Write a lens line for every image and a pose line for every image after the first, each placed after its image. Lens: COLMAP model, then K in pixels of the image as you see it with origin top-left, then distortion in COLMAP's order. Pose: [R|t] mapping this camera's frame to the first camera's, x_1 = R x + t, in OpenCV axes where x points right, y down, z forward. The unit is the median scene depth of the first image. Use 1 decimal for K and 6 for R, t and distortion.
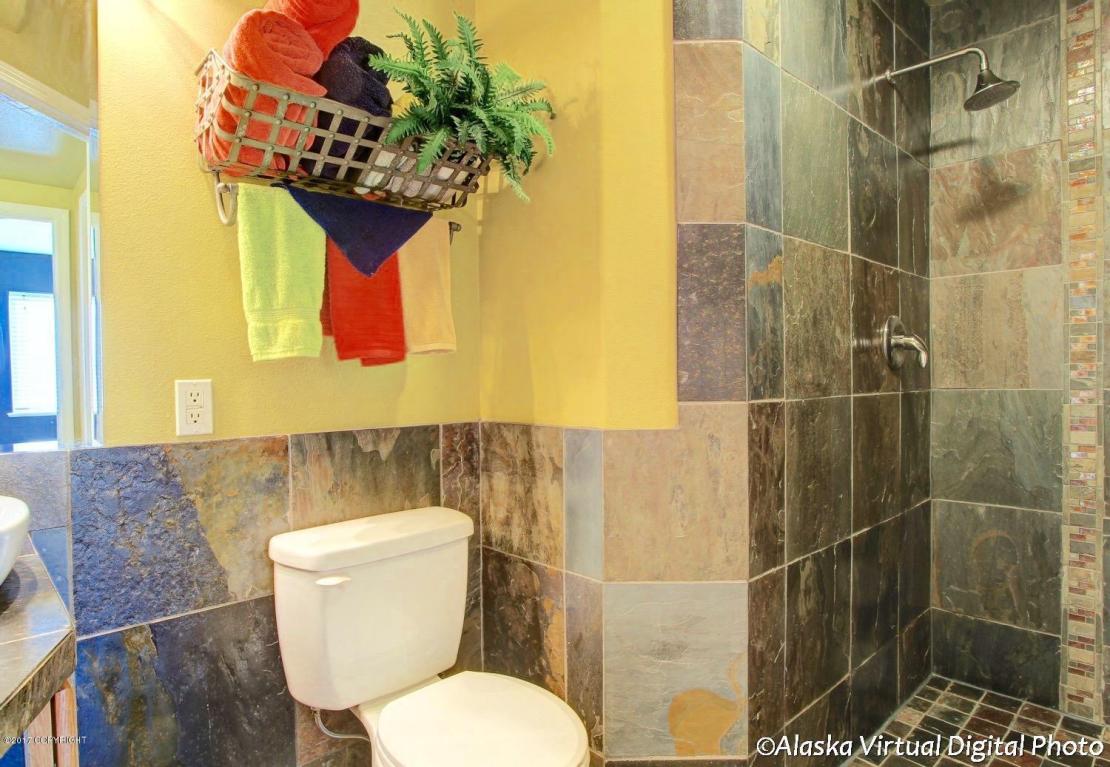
lens RADIAL K [[633.3, 0, 555.0], [0, 633.3, 383.5], [0, 0, 1]] dist [0.002634, 0.002759]
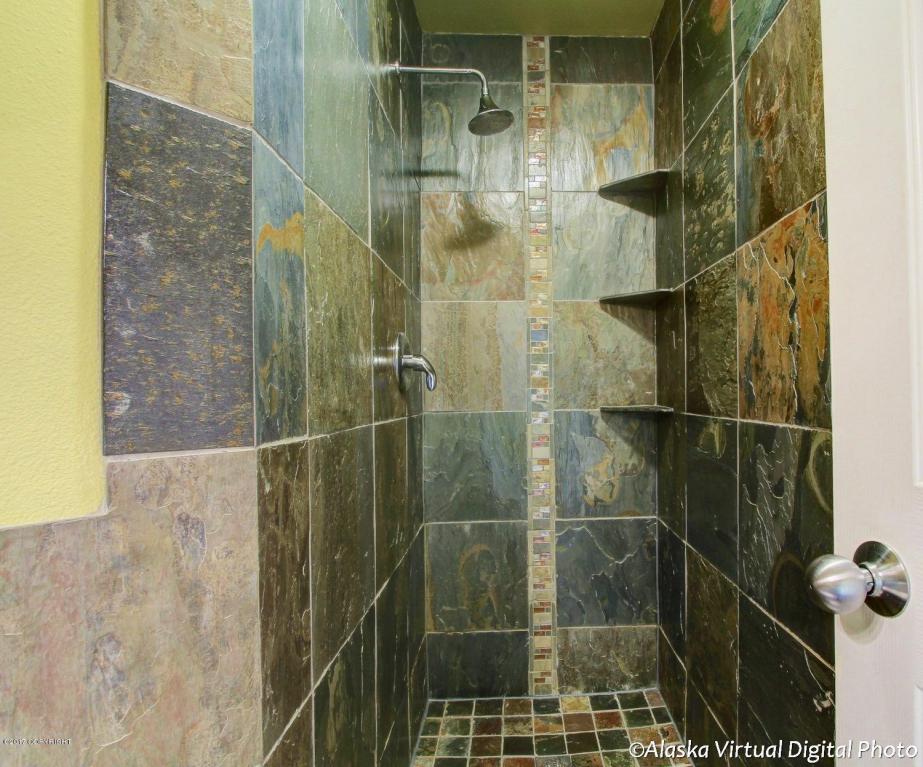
lens RADIAL K [[458.1, 0, 462.0], [0, 458.1, 395.6], [0, 0, 1]] dist [-0.022143, 0.001151]
pose [[0.665723, 0.002339, 0.746195, 0.114853], [0.012506, 0.999820, -0.014292, -0.007911], [-0.746094, 0.018846, 0.665574, 0.552824]]
